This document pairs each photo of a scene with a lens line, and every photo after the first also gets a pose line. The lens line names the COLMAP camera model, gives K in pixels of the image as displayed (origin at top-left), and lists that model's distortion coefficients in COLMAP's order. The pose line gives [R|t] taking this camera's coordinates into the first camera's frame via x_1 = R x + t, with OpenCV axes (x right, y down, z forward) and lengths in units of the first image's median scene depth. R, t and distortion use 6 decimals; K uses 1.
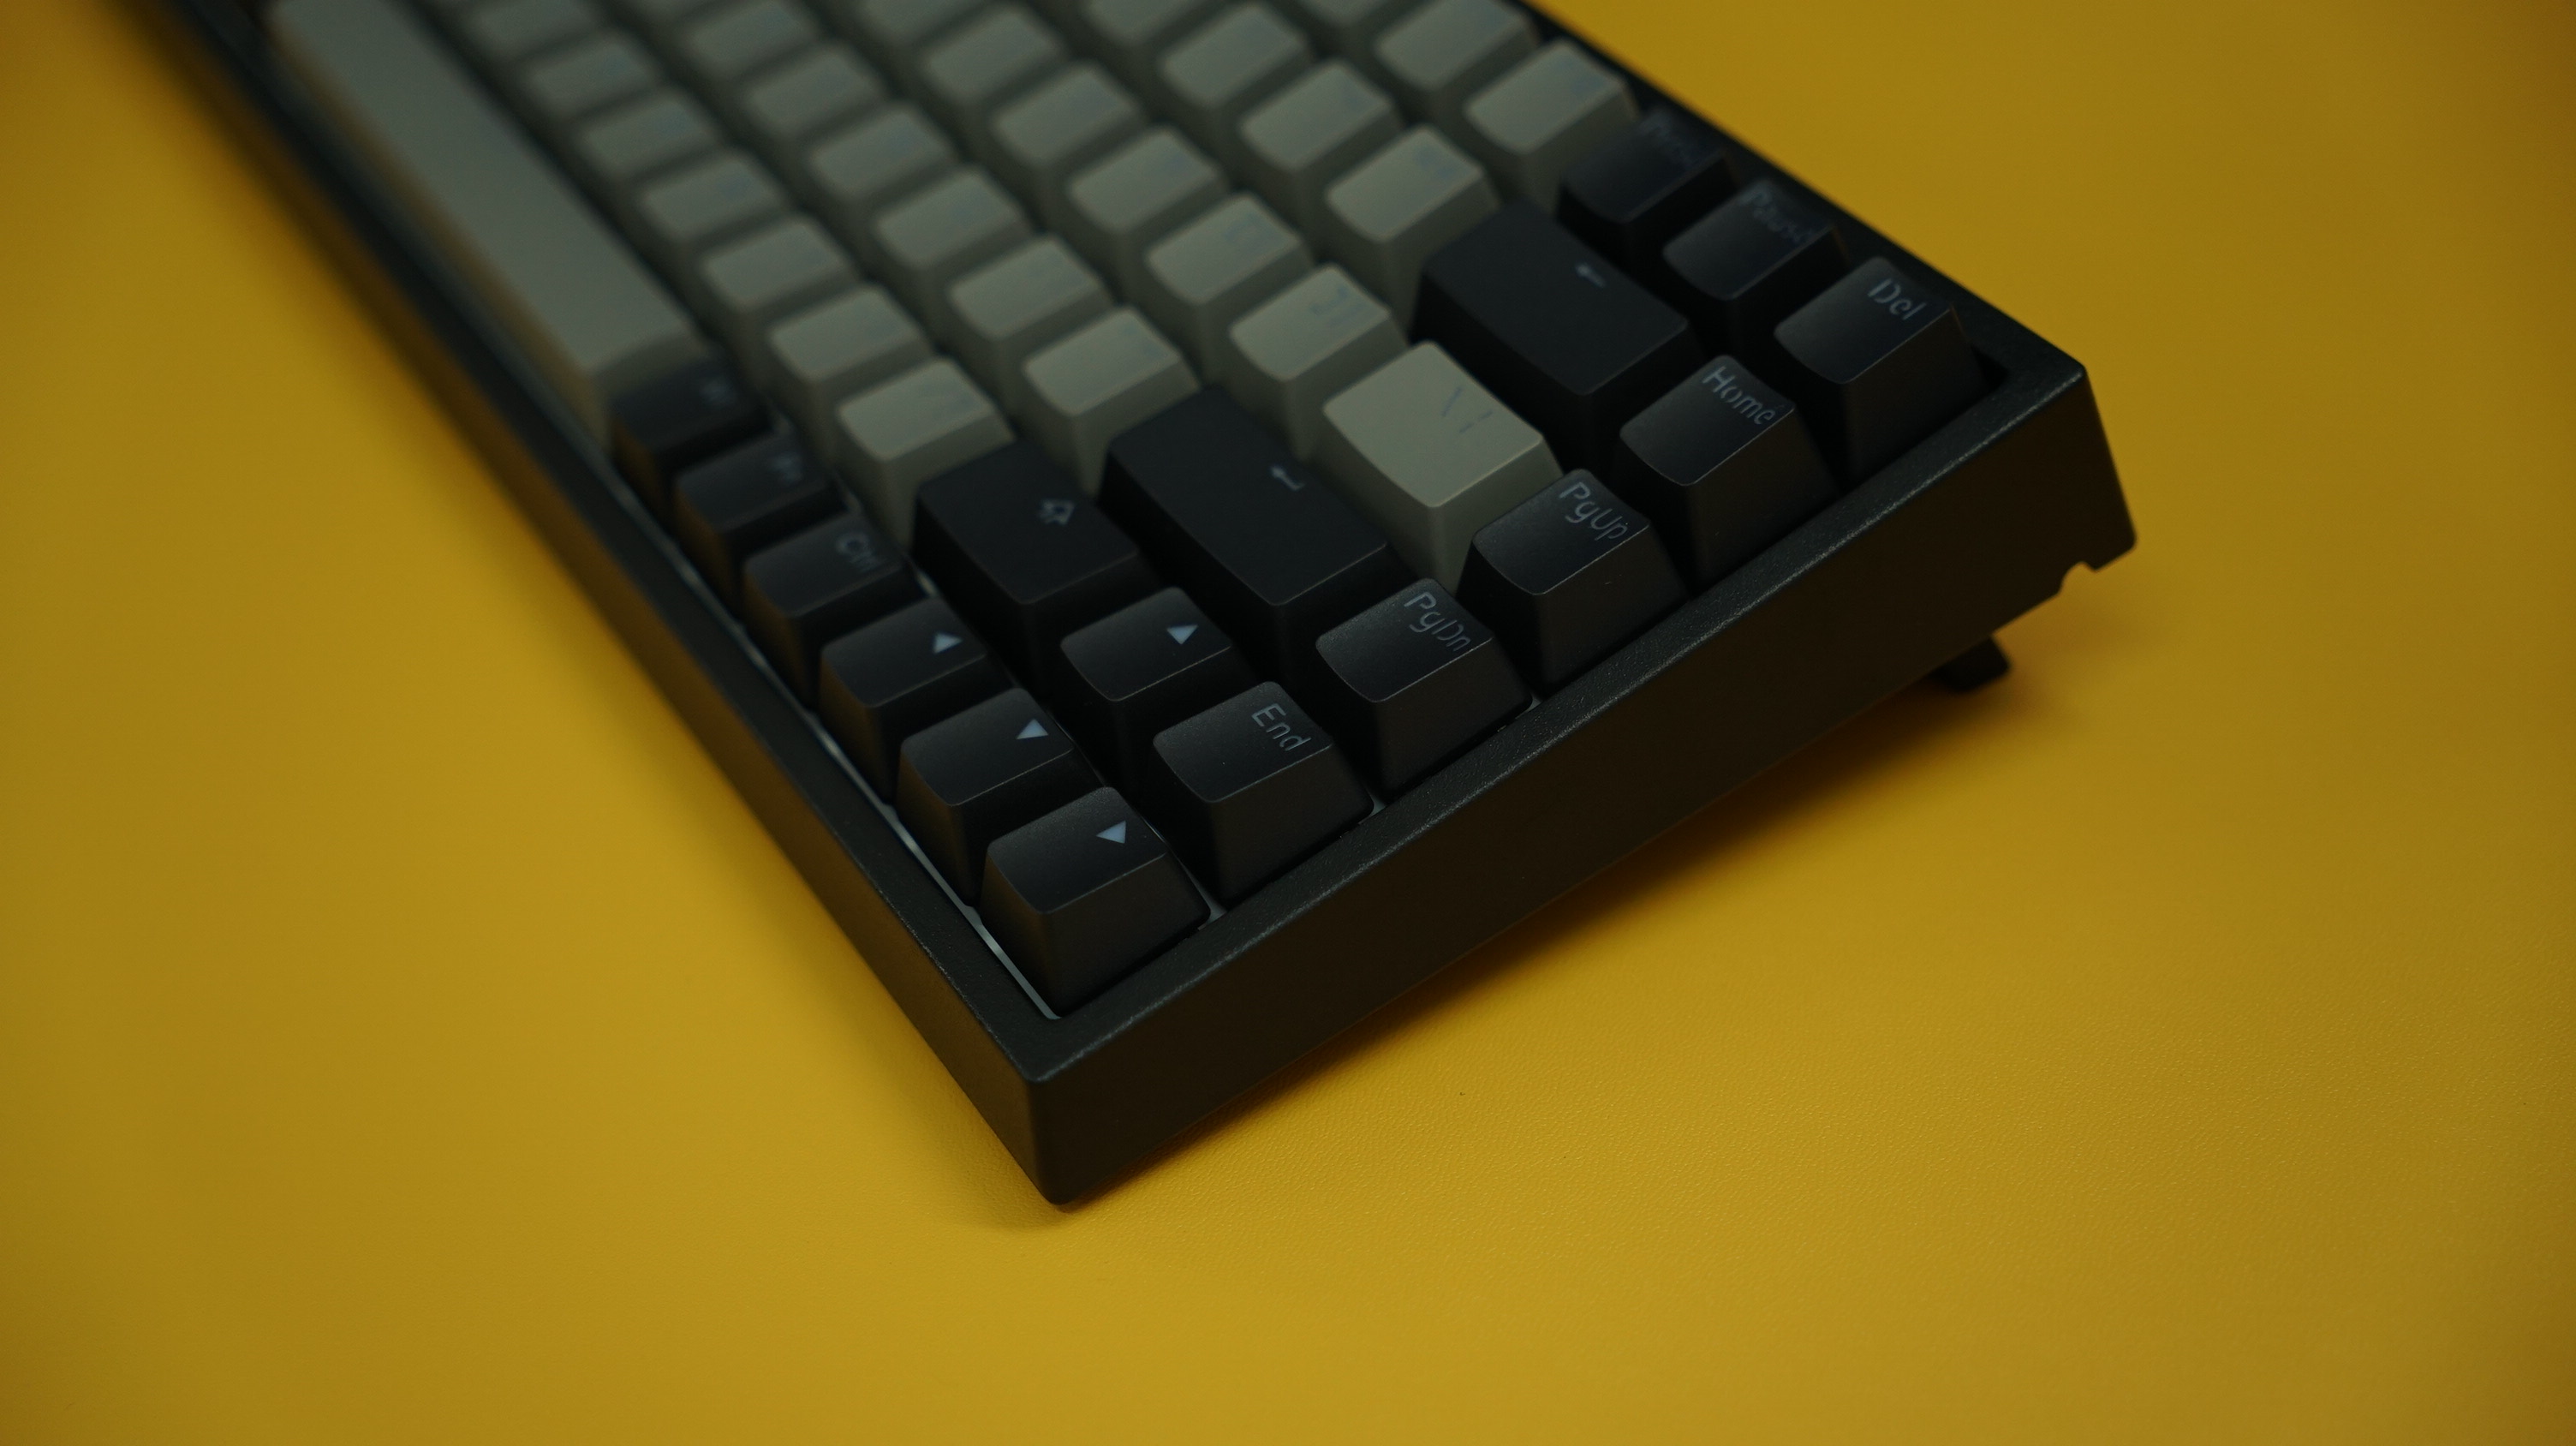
lens RADIAL K [[3645.4, 0, 1288.0], [0, 3645.4, 723.0], [0, 0, 1]] dist [0.016902, 0.020627]
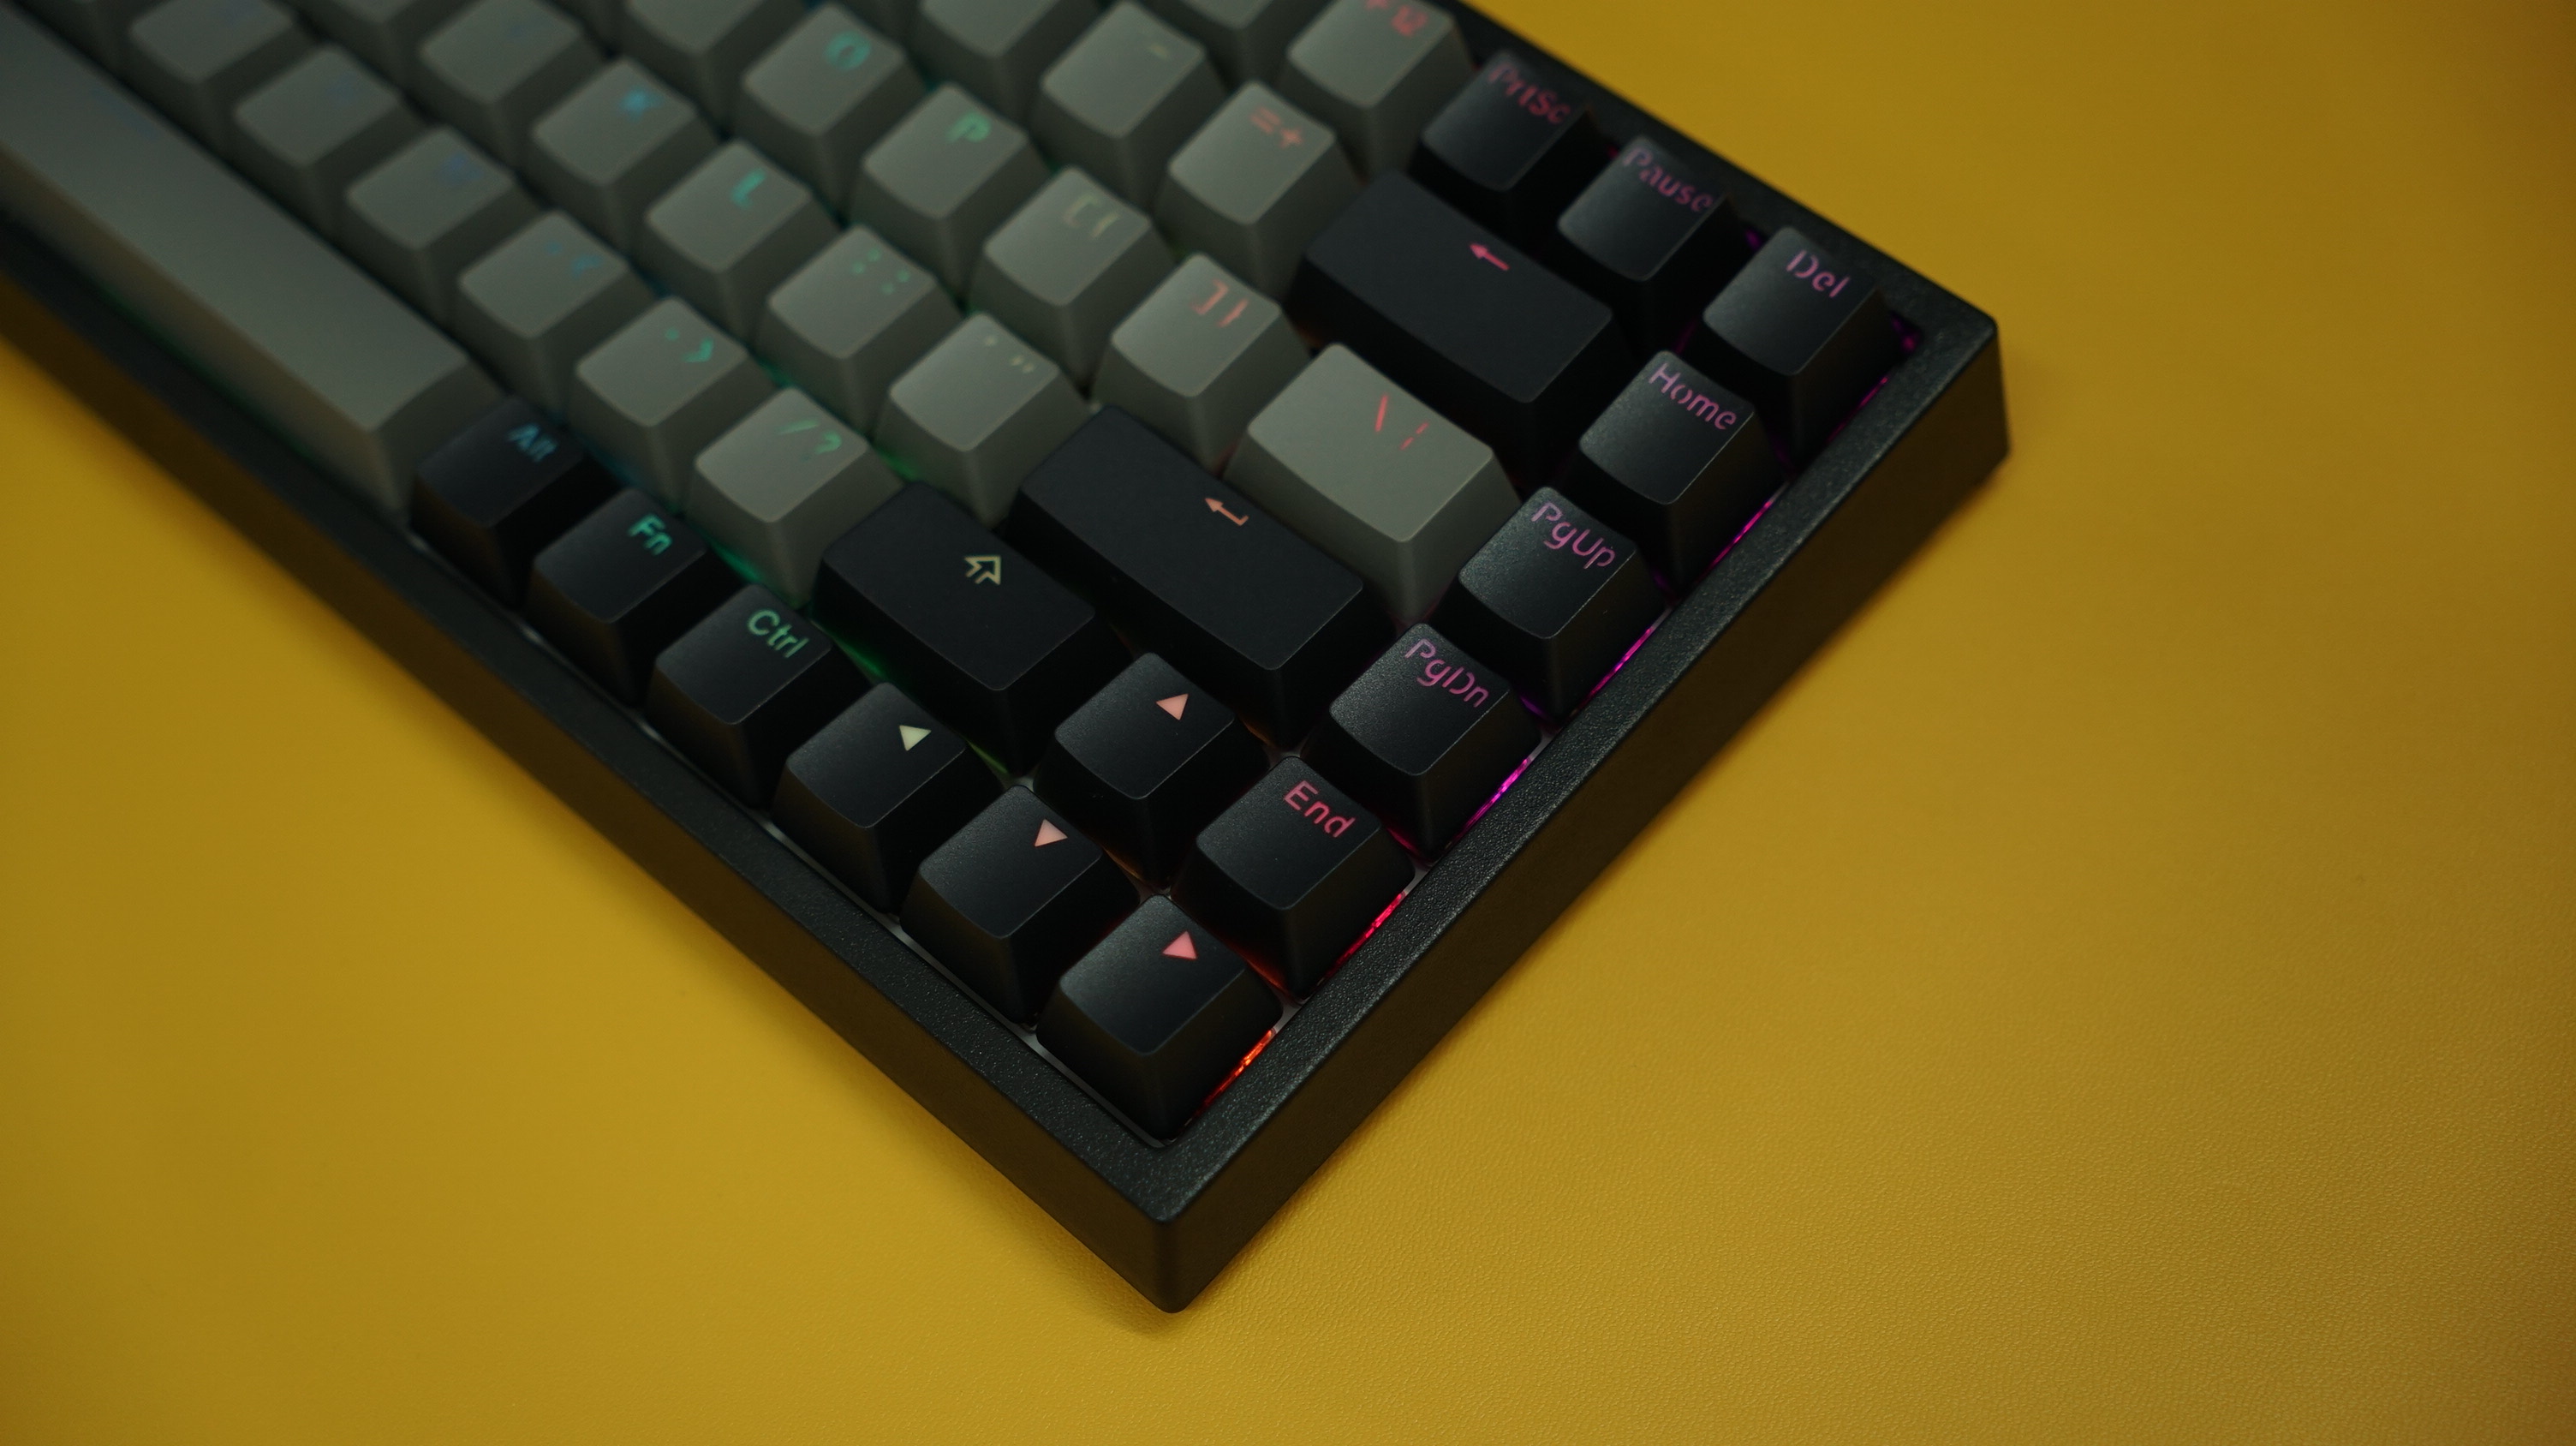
lens RADIAL K [[3645.4, 0, 1288.0], [0, 3645.4, 723.0], [0, 0, 1]] dist [0.016902, 0.020627]
pose [[0.952376, -0.159557, 0.259850, -0.251971], [0.102139, 0.969869, 0.221184, -0.230716], [-0.287312, -0.184110, 0.939976, 0.067963]]
